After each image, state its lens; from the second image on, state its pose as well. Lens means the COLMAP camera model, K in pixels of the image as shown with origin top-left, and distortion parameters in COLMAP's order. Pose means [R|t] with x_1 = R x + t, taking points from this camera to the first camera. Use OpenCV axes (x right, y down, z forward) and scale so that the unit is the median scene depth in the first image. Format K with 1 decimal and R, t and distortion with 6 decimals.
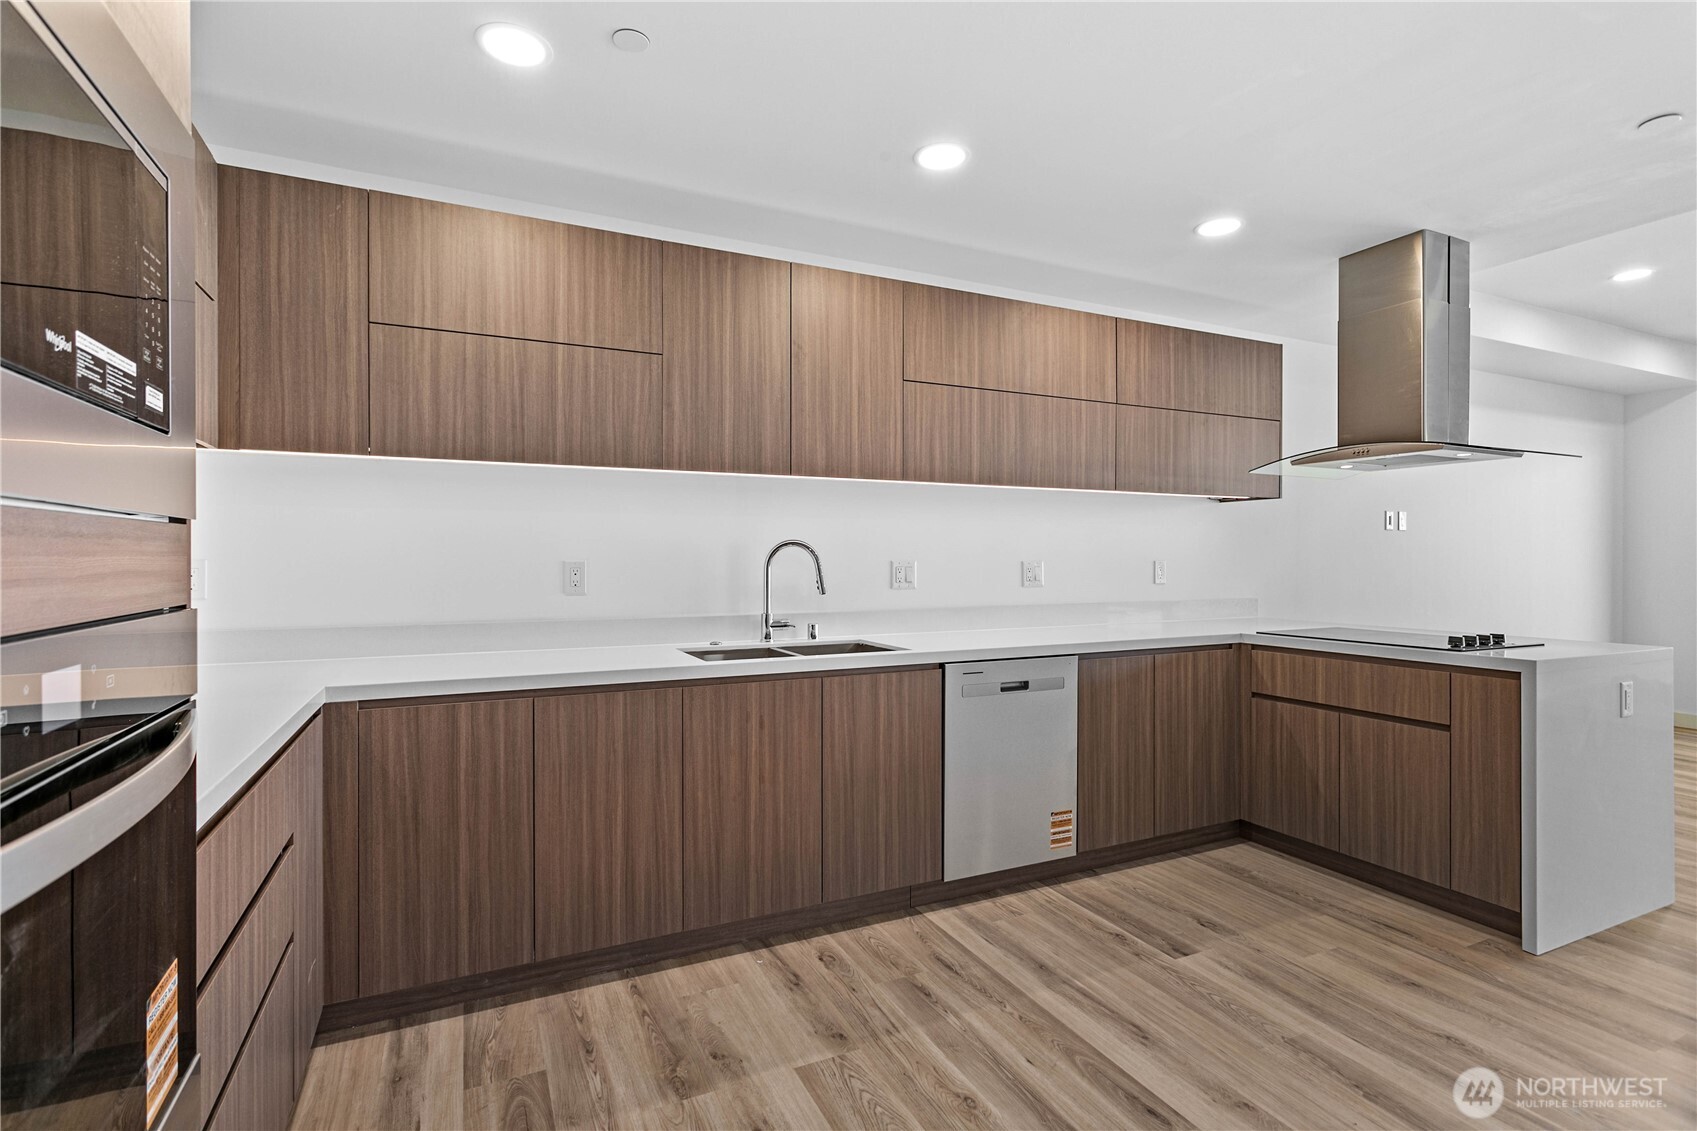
lens RADIAL K [[805.9, 0, 853.4], [0, 805.9, 559.1], [0, 0, 1]] dist [0.002233, 0.000645]
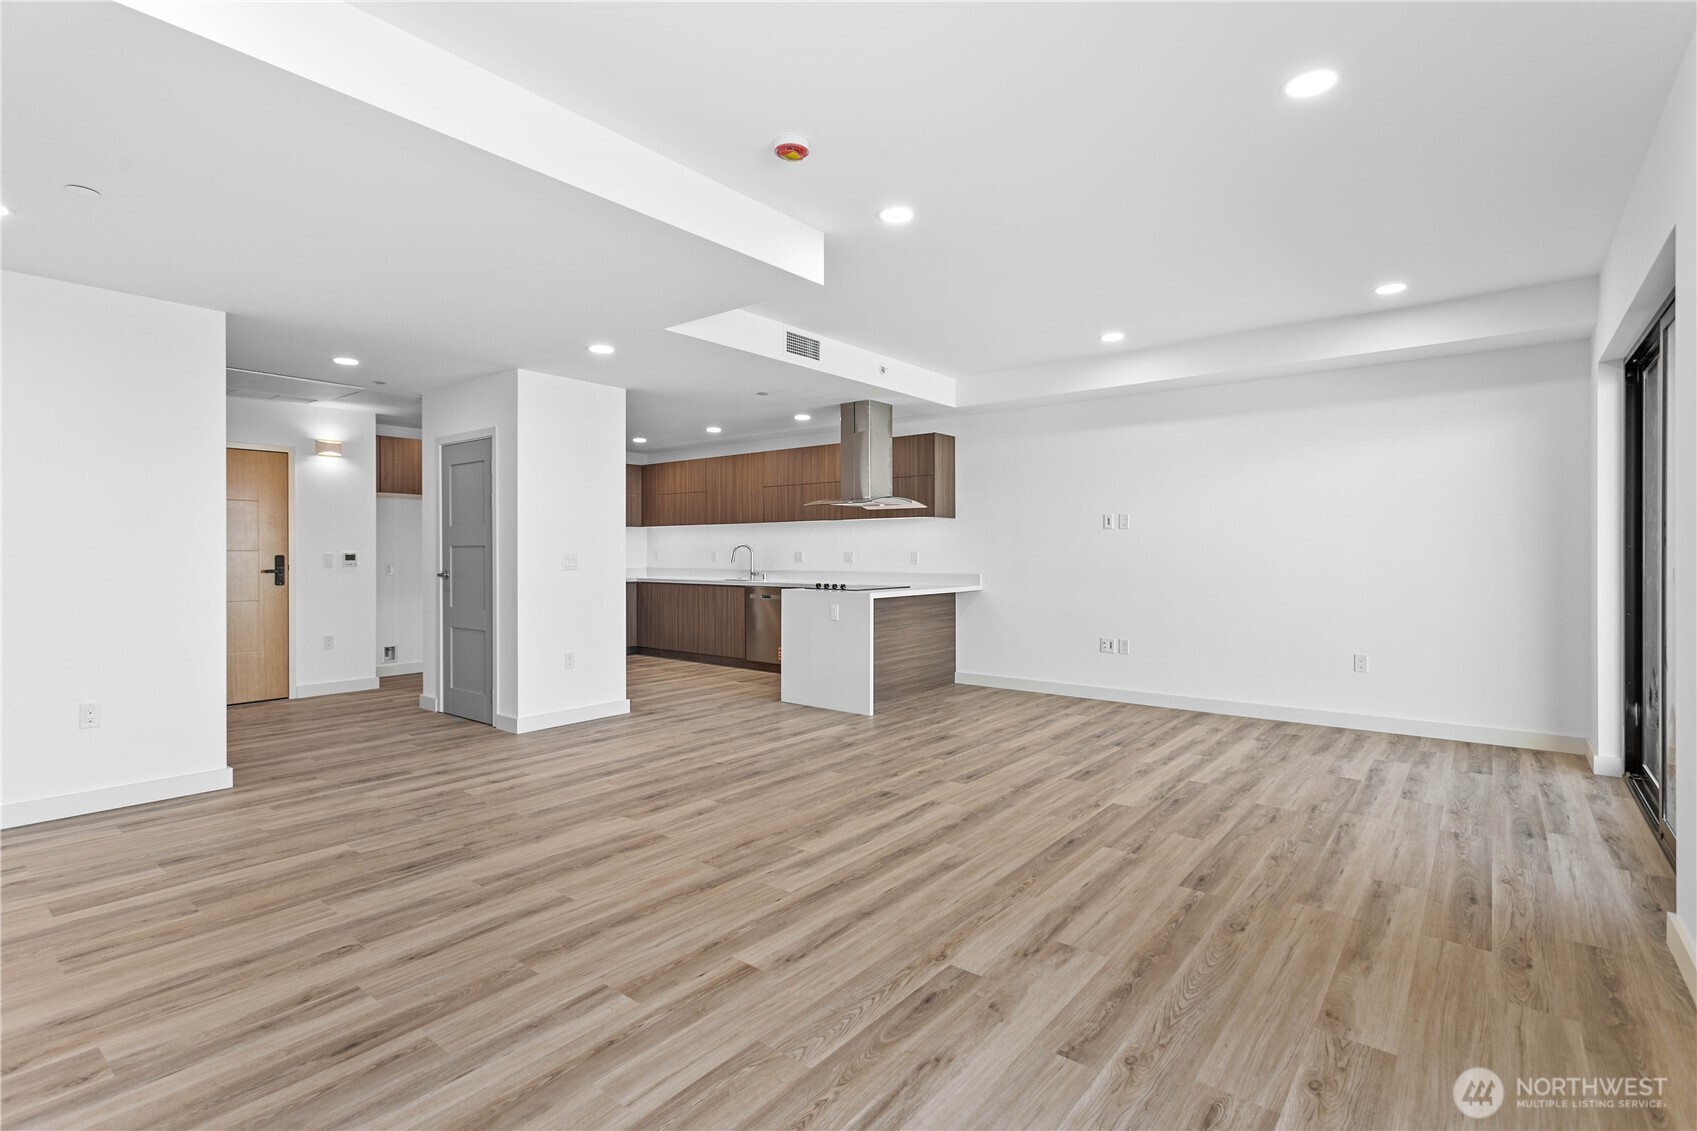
lens RADIAL K [[805.9, 0, 850.2], [0, 805.9, 554.9], [0, 0, 1]] dist [0.002233, 0.000645]
pose [[0.439389, 0.004689, -0.898285, 2.946805], [0.001642, 0.999981, 0.006023, -0.002571], [0.898295, -0.004122, 0.439373, 0.042681]]
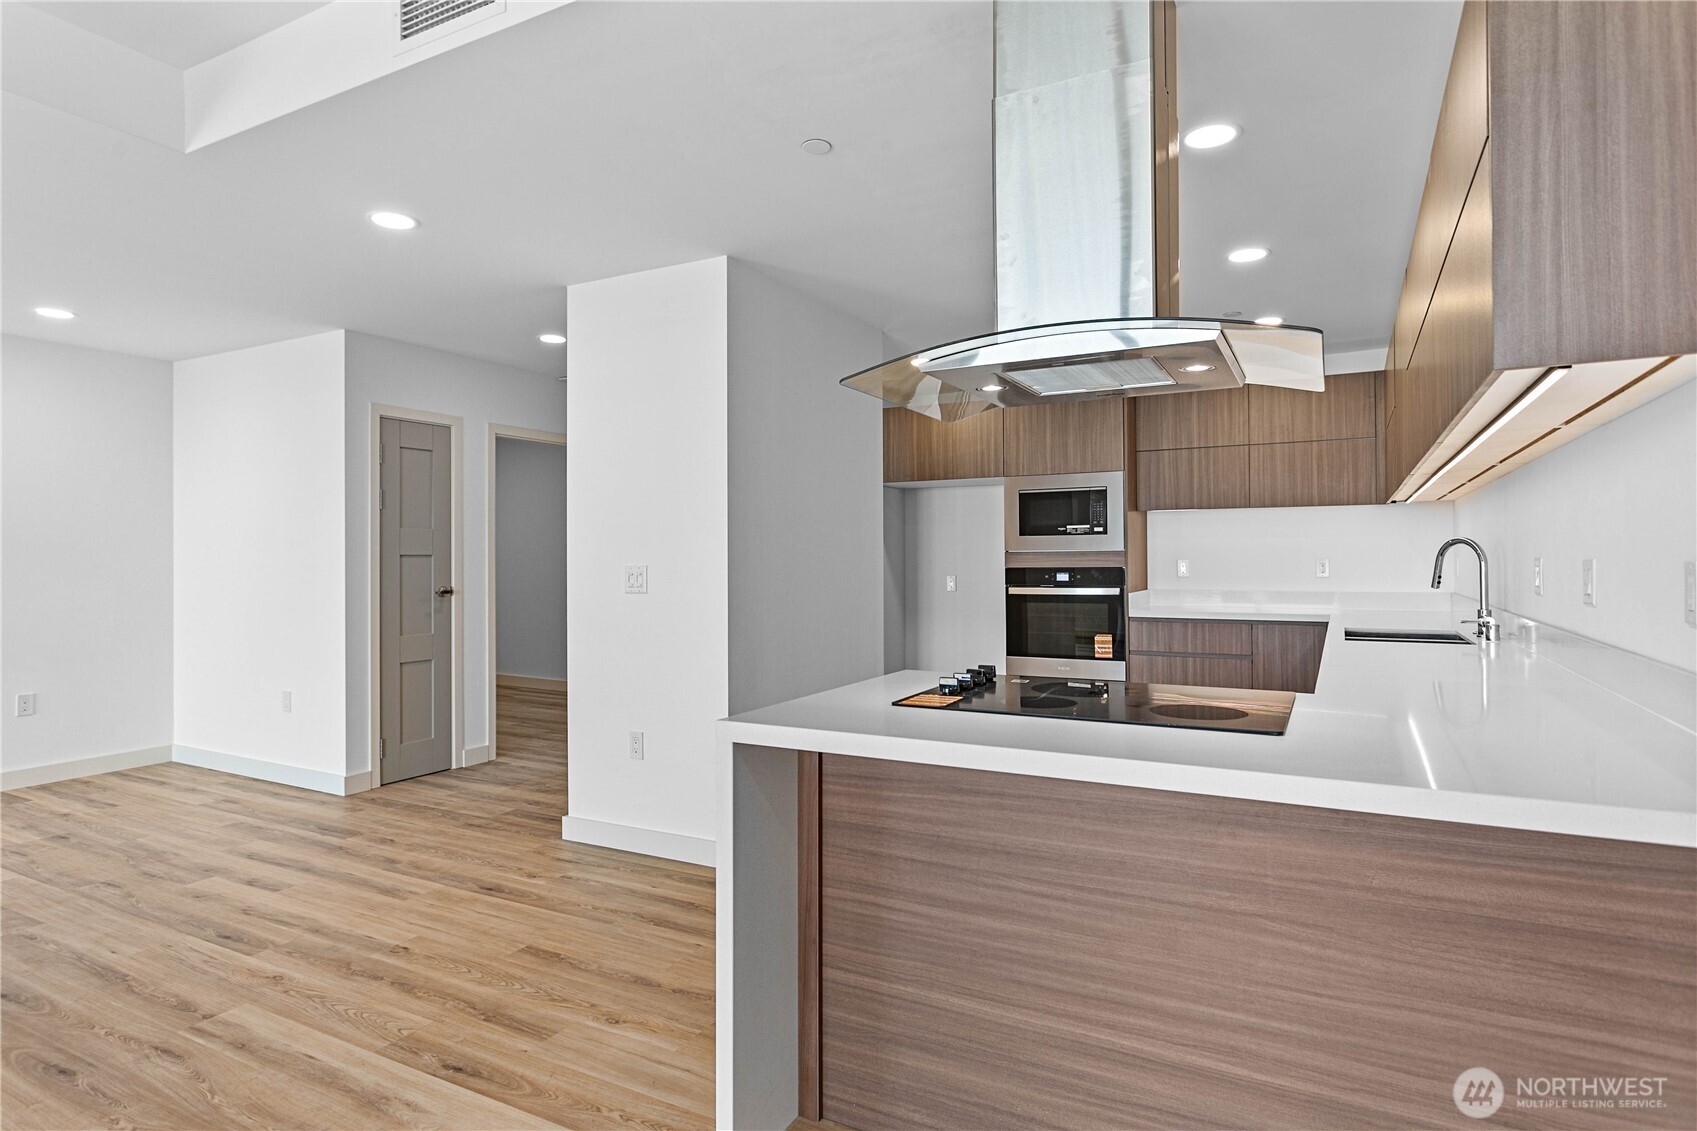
lens RADIAL K [[920.4, 0, 846.9], [0, 920.4, 556.1], [0, 0, 1]] dist [-0.002426, 0.001225]
pose [[-0.809593, 0.003701, -0.586980, 1.354571], [0.007203, 0.999967, -0.003630, -0.002638], [0.586948, -0.007167, -0.809593, 1.621069]]
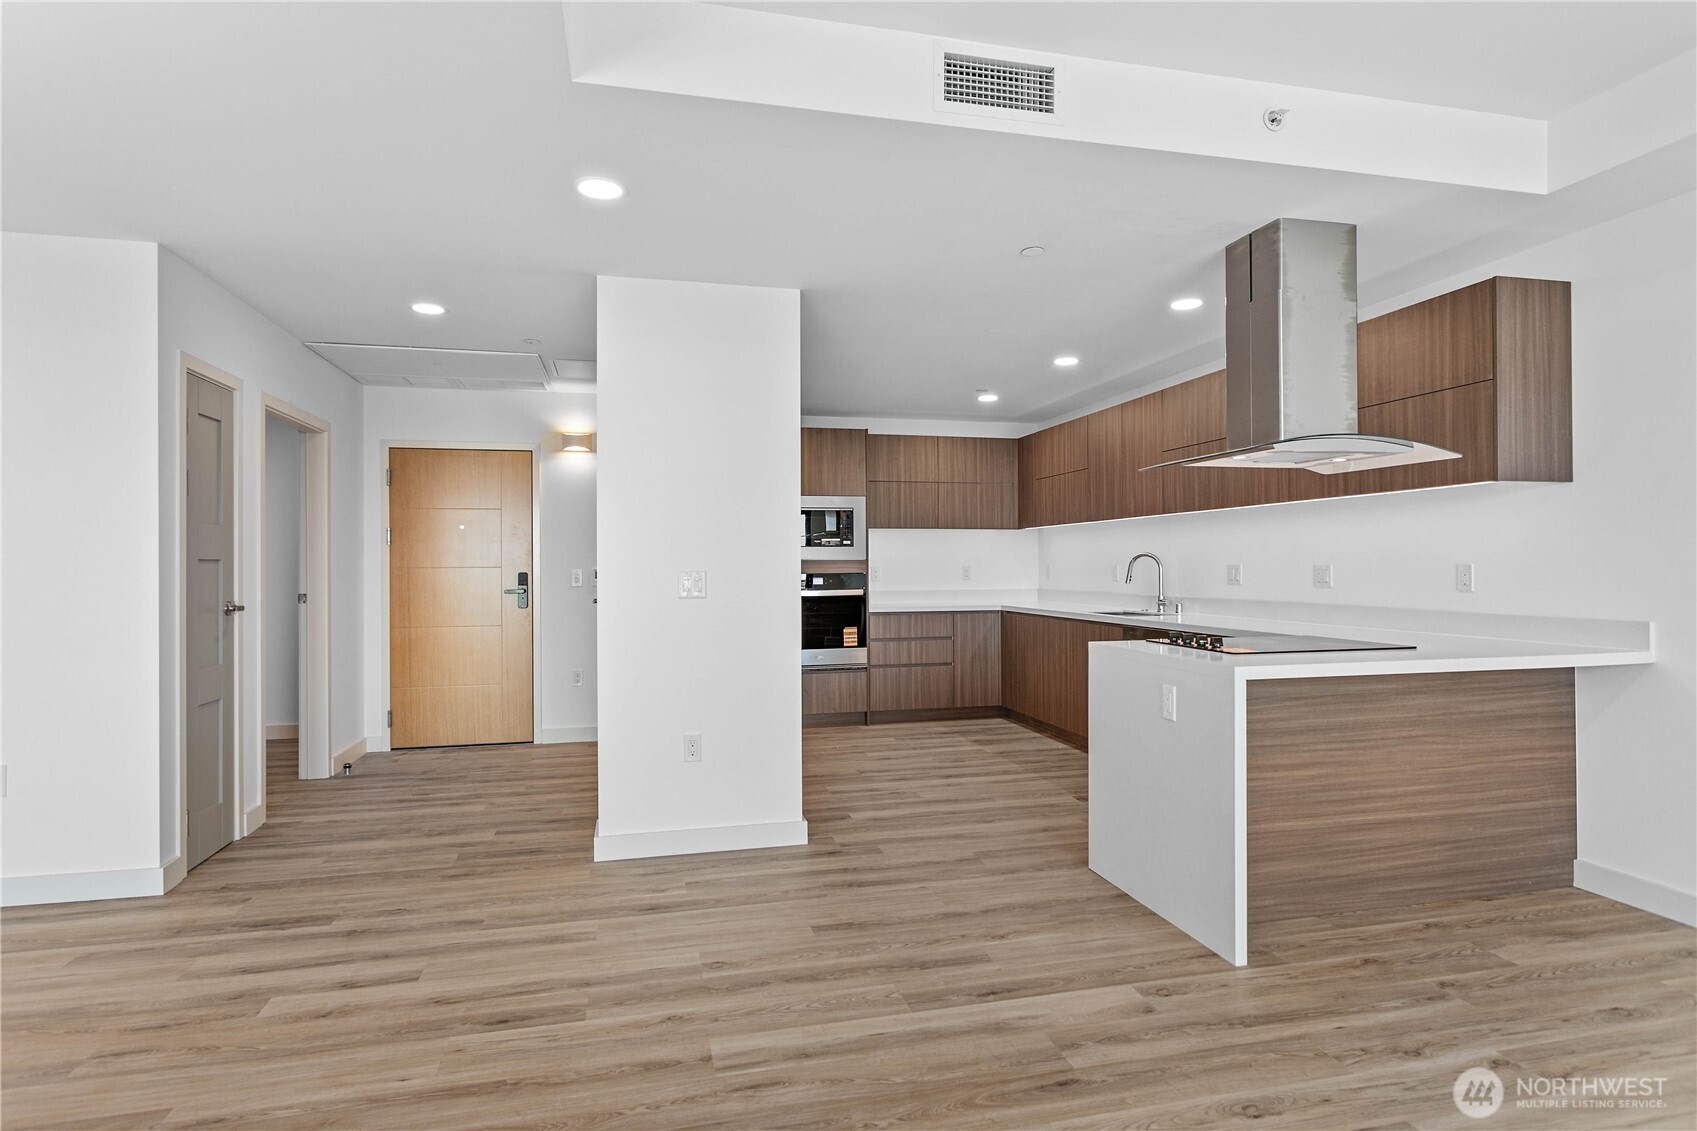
lens RADIAL K [[891.7, 0, 846.3], [0, 891.7, 565.5], [0, 0, 1]] dist [0.002273, 0.000824]
pose [[-0.211219, 0.001981, -0.977437, 2.086158], [0.007527, 0.999972, 0.000400, -0.002676], [0.977410, -0.007273, -0.211228, 0.823700]]
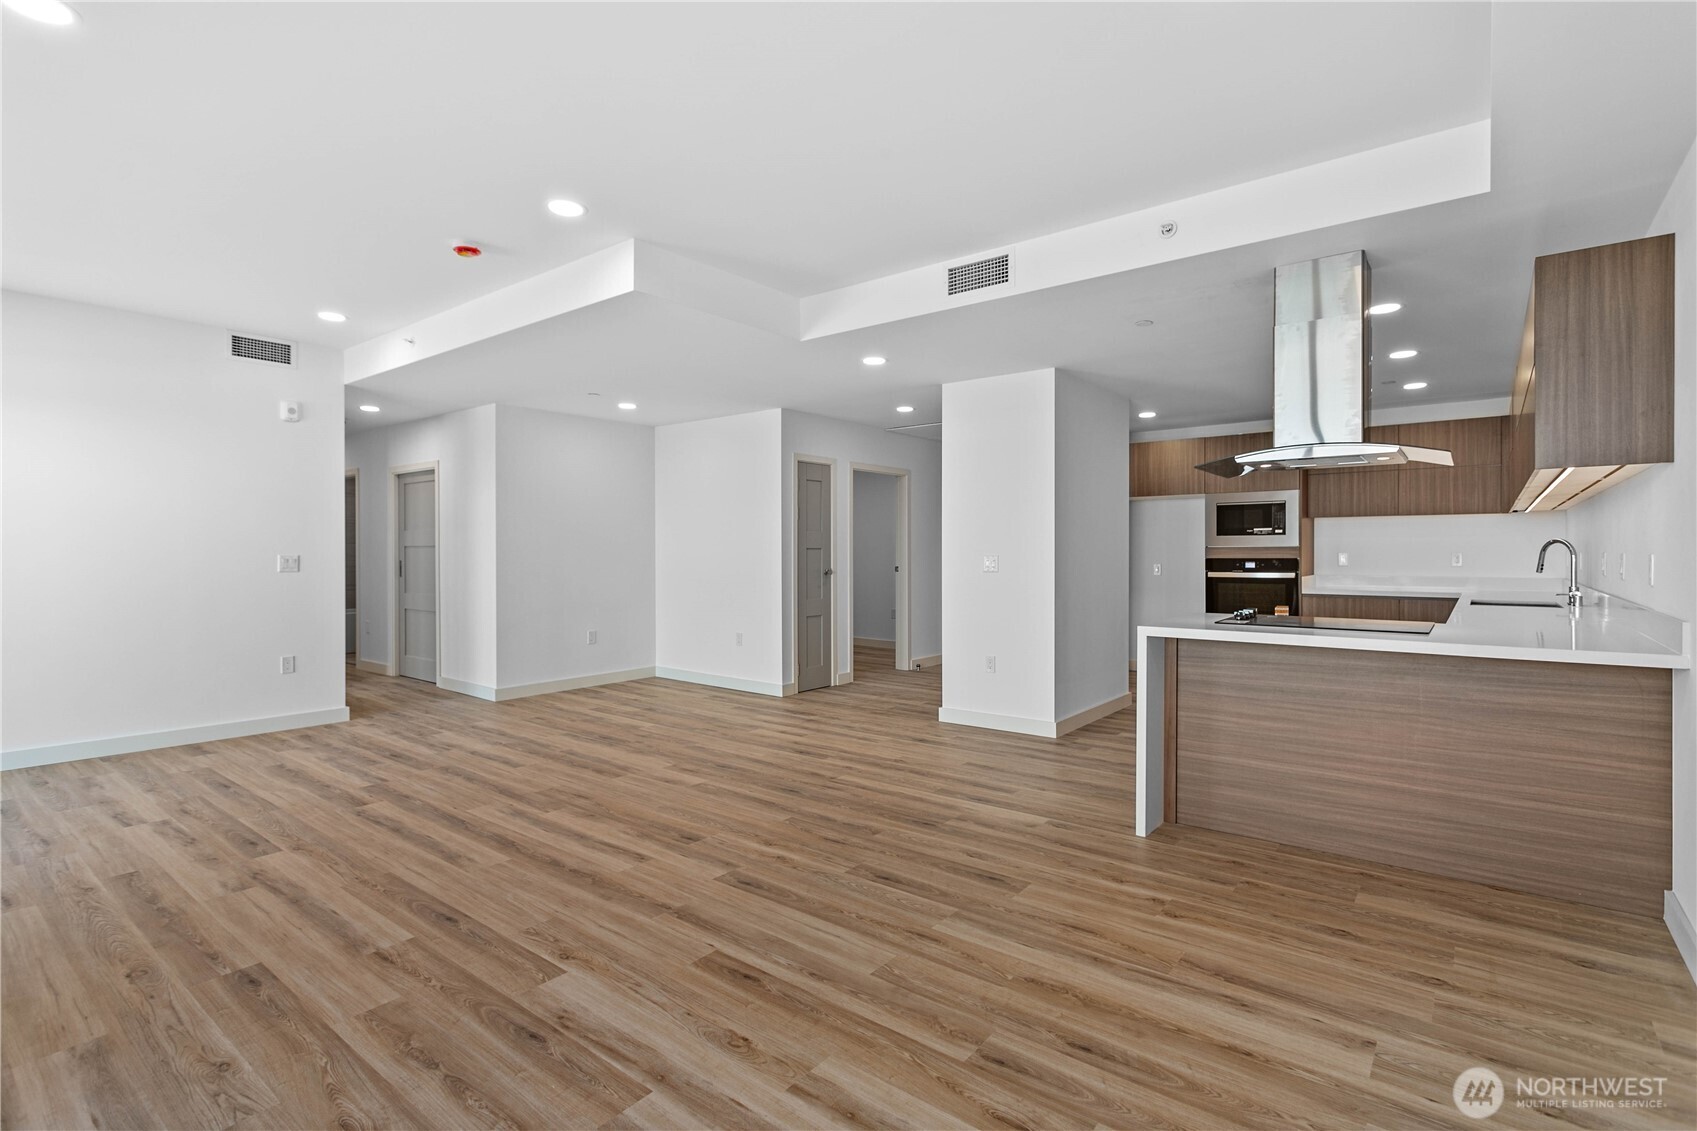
lens RADIAL K [[805.9, 0, 850.9], [0, 805.9, 561.3], [0, 0, 1]] dist [0.002233, 0.000645]
pose [[-0.898133, 0.008292, -0.439645, 1.993609], [0.003946, 0.999934, 0.010798, -0.004064], [0.439706, 0.007963, -0.898107, 1.959667]]
